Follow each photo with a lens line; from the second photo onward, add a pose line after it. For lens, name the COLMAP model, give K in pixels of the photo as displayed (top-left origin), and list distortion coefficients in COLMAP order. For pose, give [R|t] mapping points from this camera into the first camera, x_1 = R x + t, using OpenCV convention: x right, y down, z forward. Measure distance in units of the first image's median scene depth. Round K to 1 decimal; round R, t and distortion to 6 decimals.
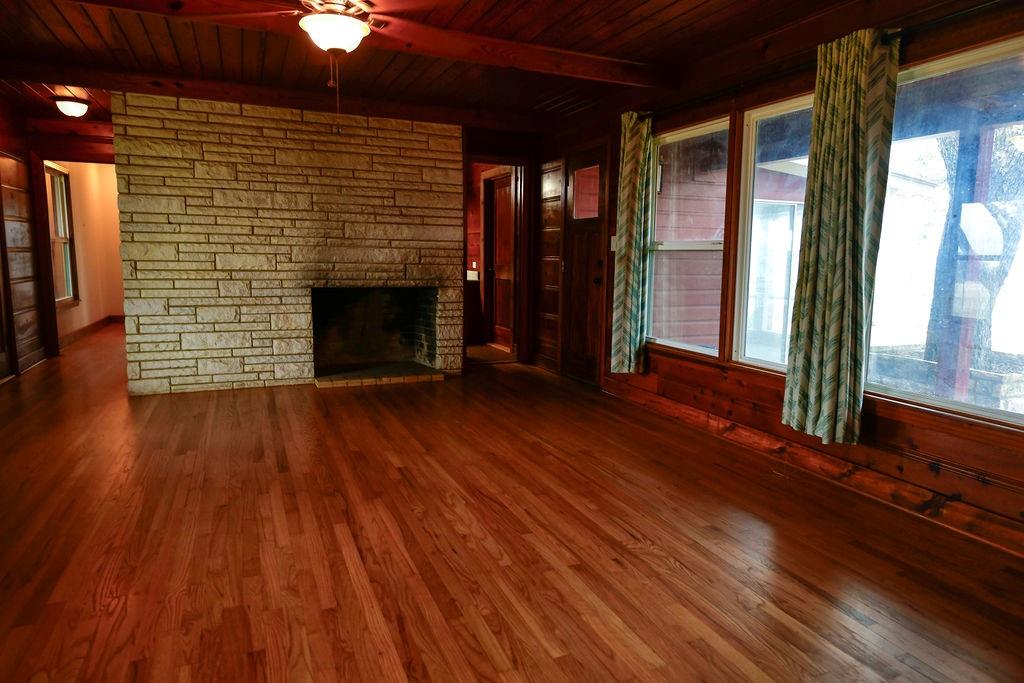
lens RADIAL K [[616.0, 0, 518.9], [0, 616.0, 323.2], [0, 0, 1]] dist [0.005185, -0.001158]
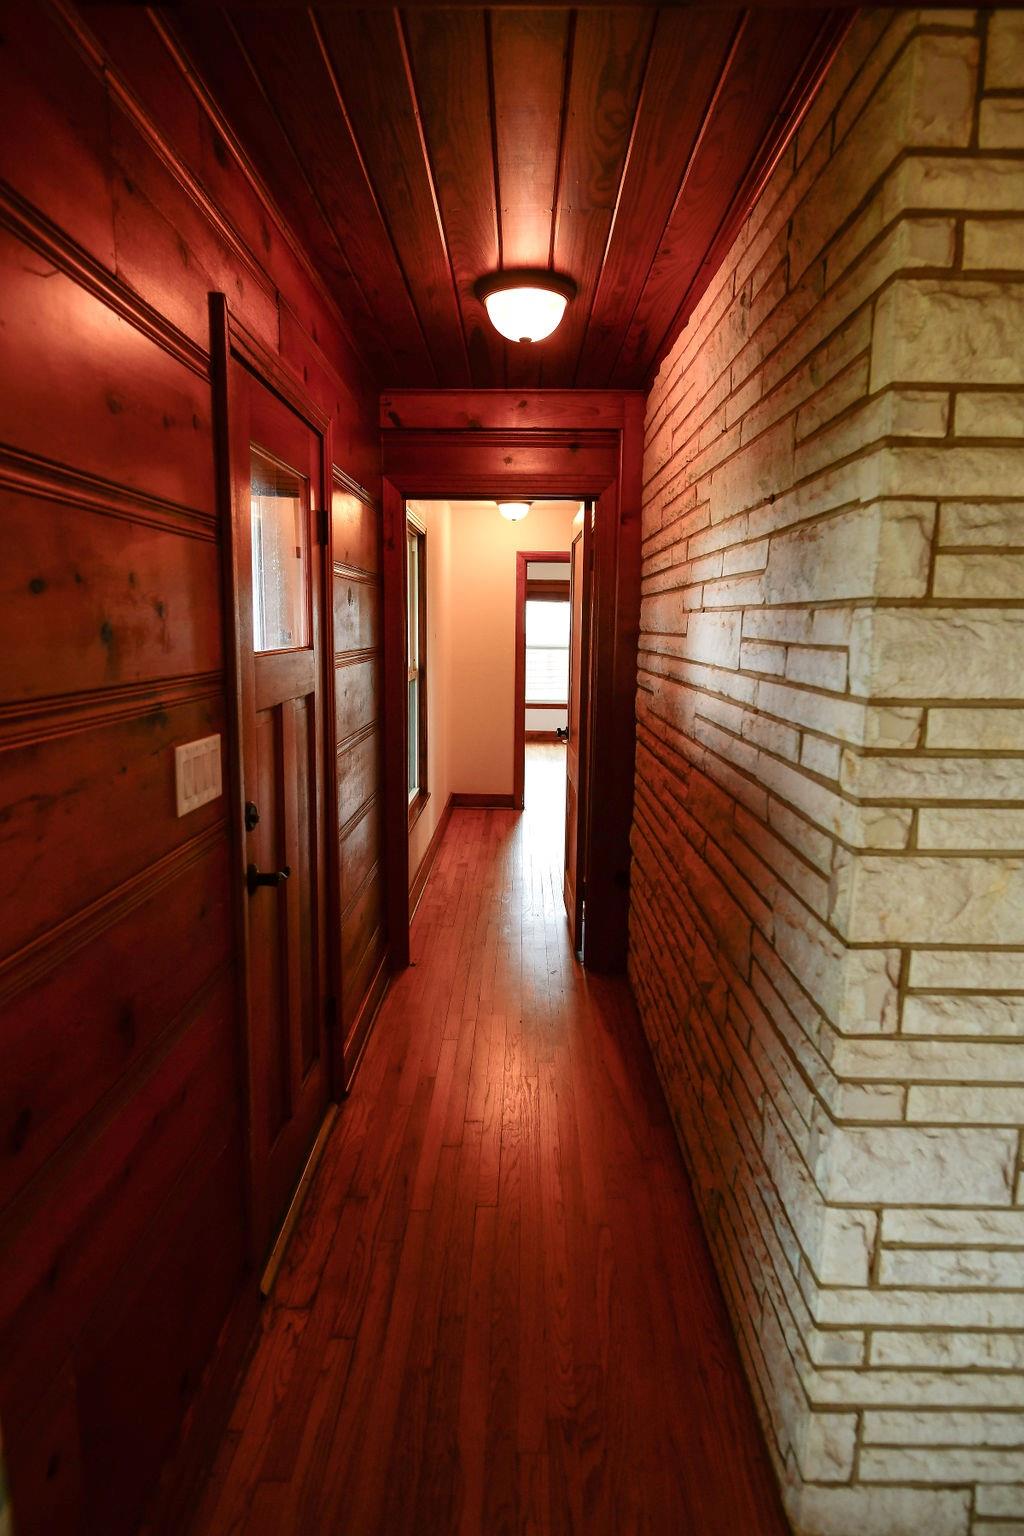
lens RADIAL K [[924.0, 0, 513.4], [0, 924.0, 767.1], [0, 0, 1]] dist [0.005185, -0.001158]
pose [[0.898096, 0.061618, -0.435462, -0.600841], [-0.051592, 0.998061, 0.034824, -0.158978], [0.436763, -0.008809, 0.899533, 0.675548]]
